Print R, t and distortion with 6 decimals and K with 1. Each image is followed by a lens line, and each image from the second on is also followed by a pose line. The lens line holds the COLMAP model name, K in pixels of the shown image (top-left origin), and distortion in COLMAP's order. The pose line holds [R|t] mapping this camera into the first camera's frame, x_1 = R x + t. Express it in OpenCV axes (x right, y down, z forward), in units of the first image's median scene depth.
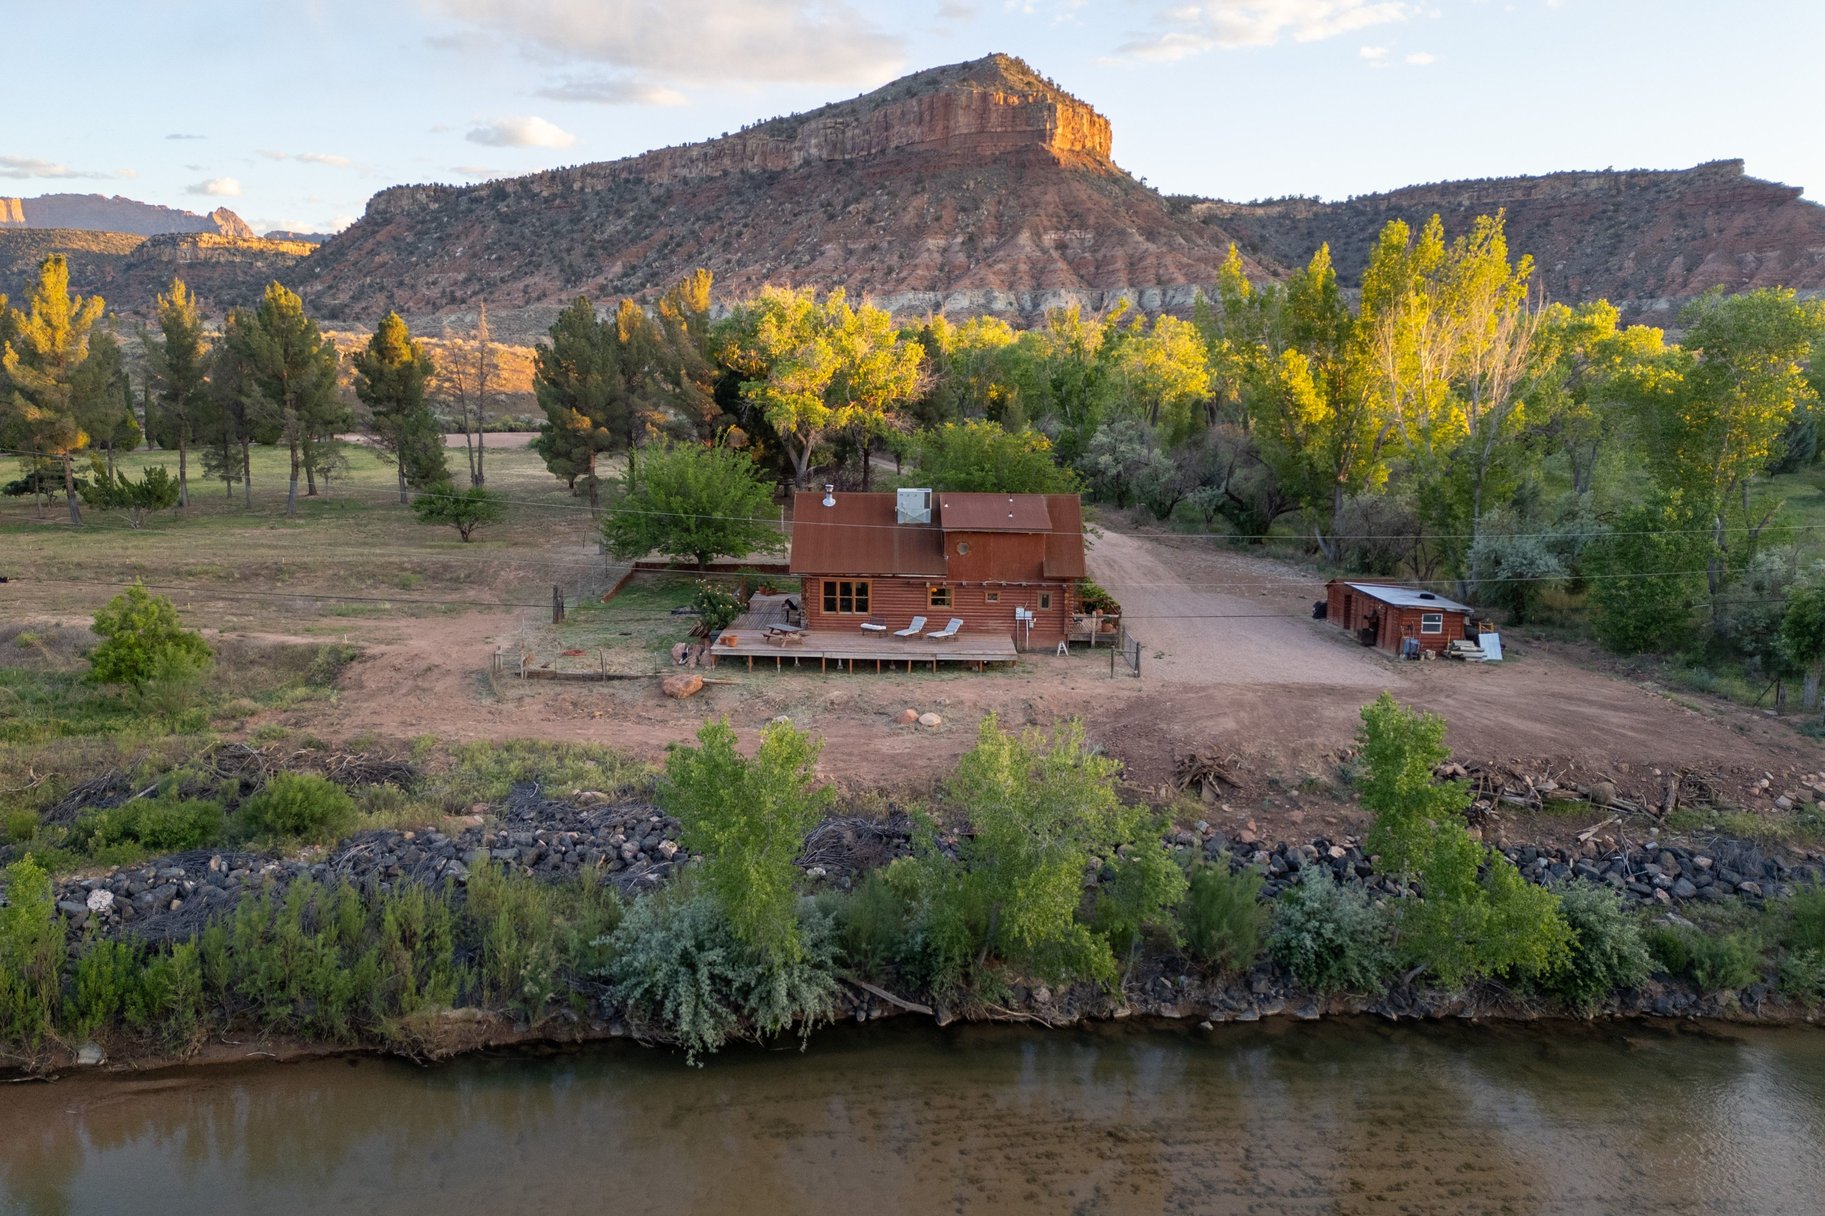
lens RADIAL K [[1345.2, 0, 871.1], [0, 1345.2, 597.7], [0, 0, 1]] dist [0.072310, -0.061311]
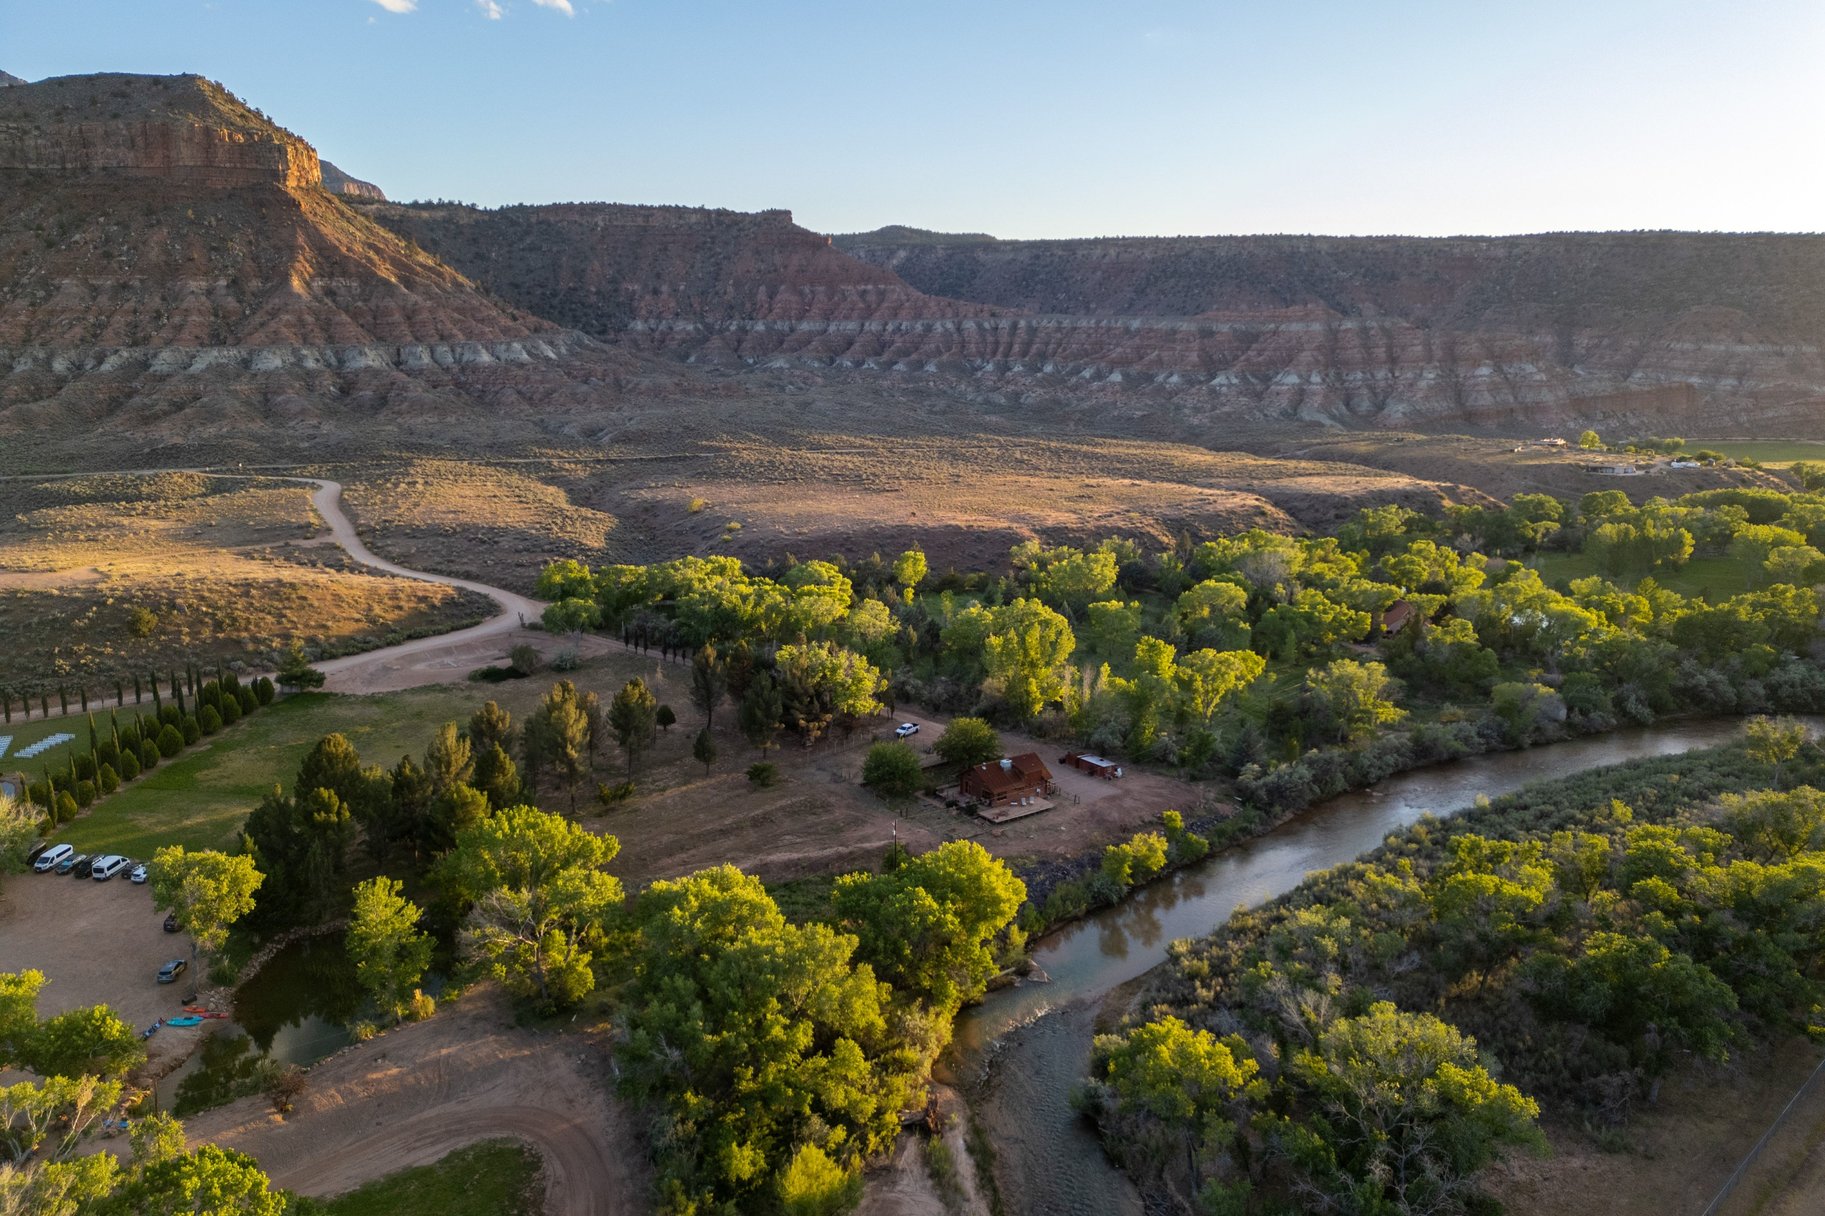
lens RADIAL K [[1268.0, 0, 925.4], [0, 1268.0, 608.9], [0, 0, 1]] dist [0.080806, -0.070697]
pose [[0.765831, -0.133404, 0.629051, -1.185779], [0.088568, 0.990803, 0.102294, -0.455812], [-0.636913, -0.022626, 0.770604, -0.783850]]
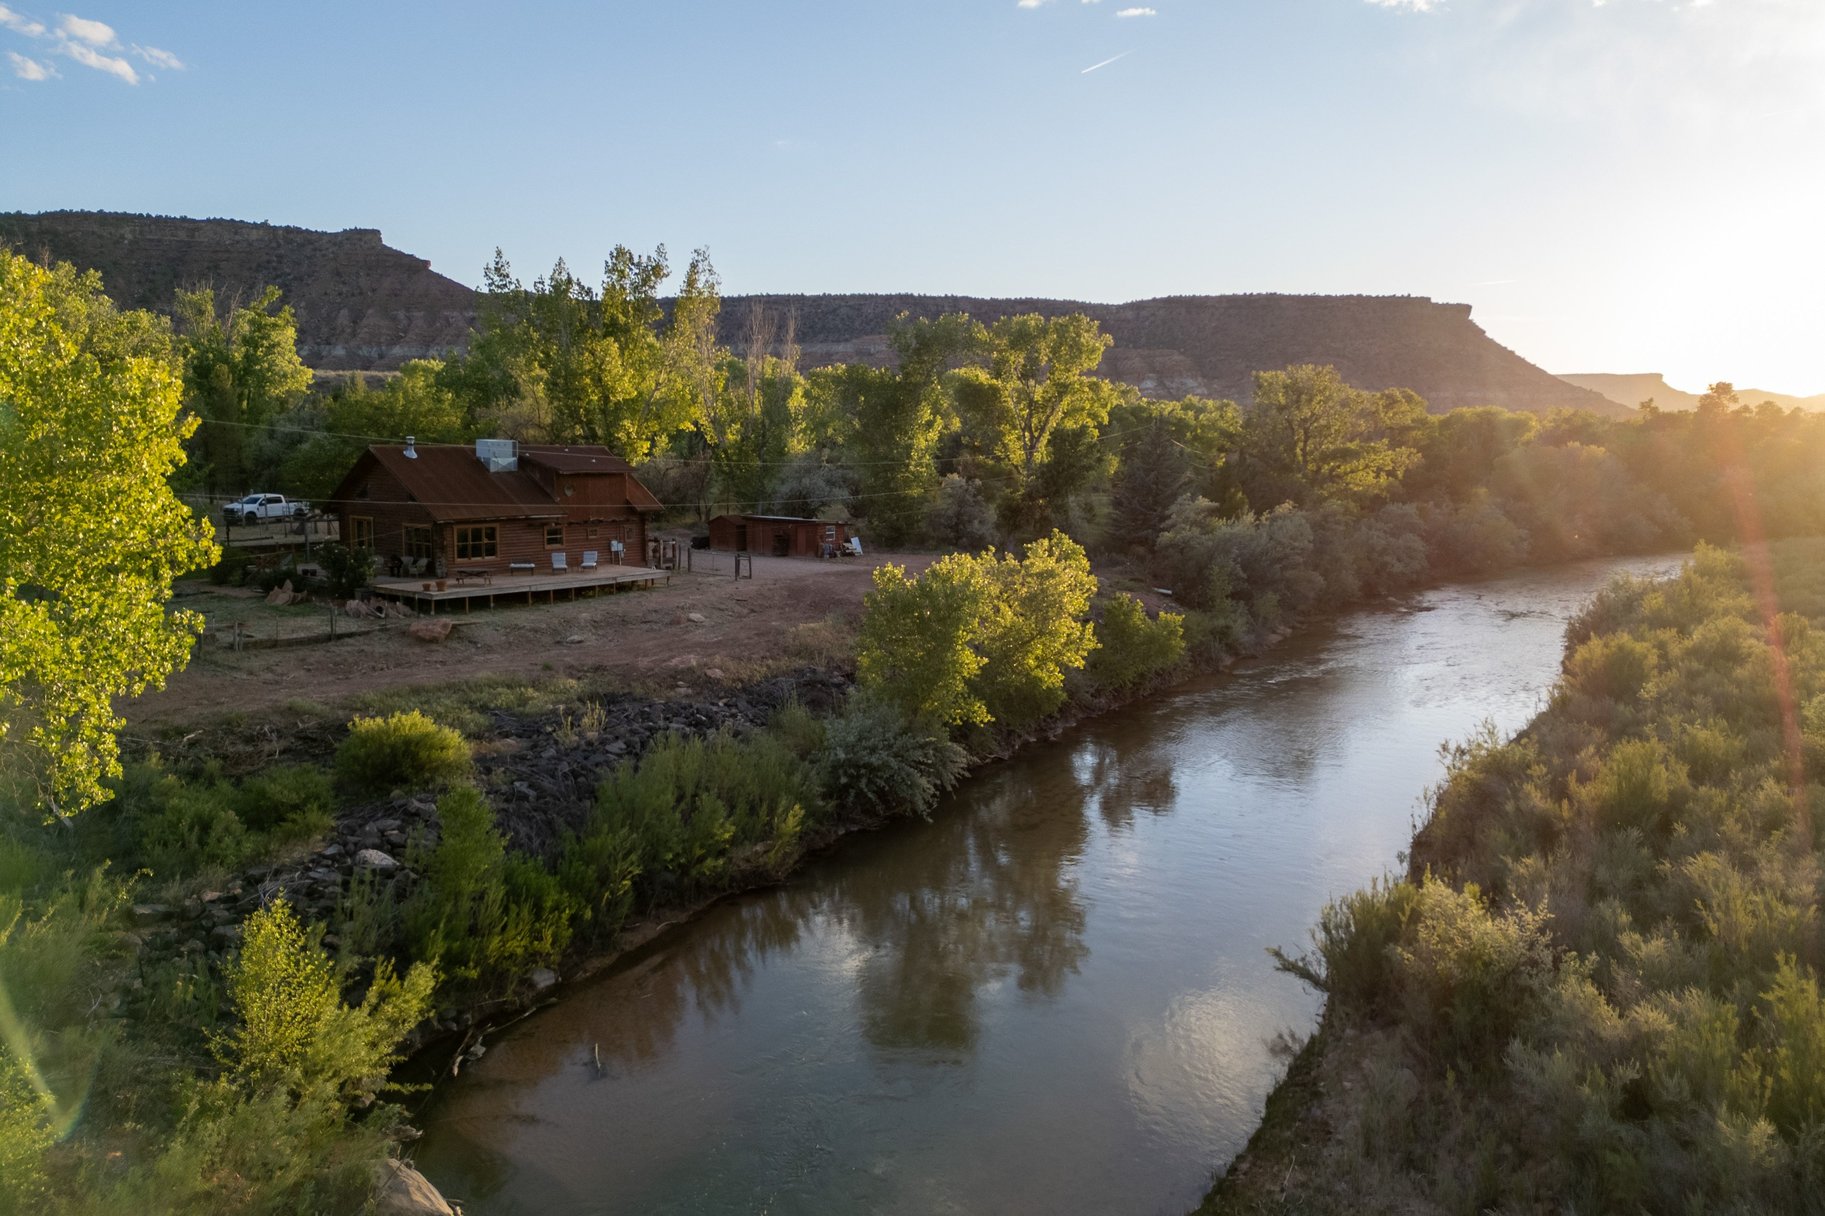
lens RADIAL K [[1268.0, 0, 913.7], [0, 1268.0, 598.7], [0, 0, 1]] dist [0.080806, -0.070697]
pose [[0.574605, -0.105968, 0.811542, -0.329831], [0.122217, 0.991574, 0.042941, 0.021462], [-0.809254, 0.074510, 0.582714, 0.081436]]
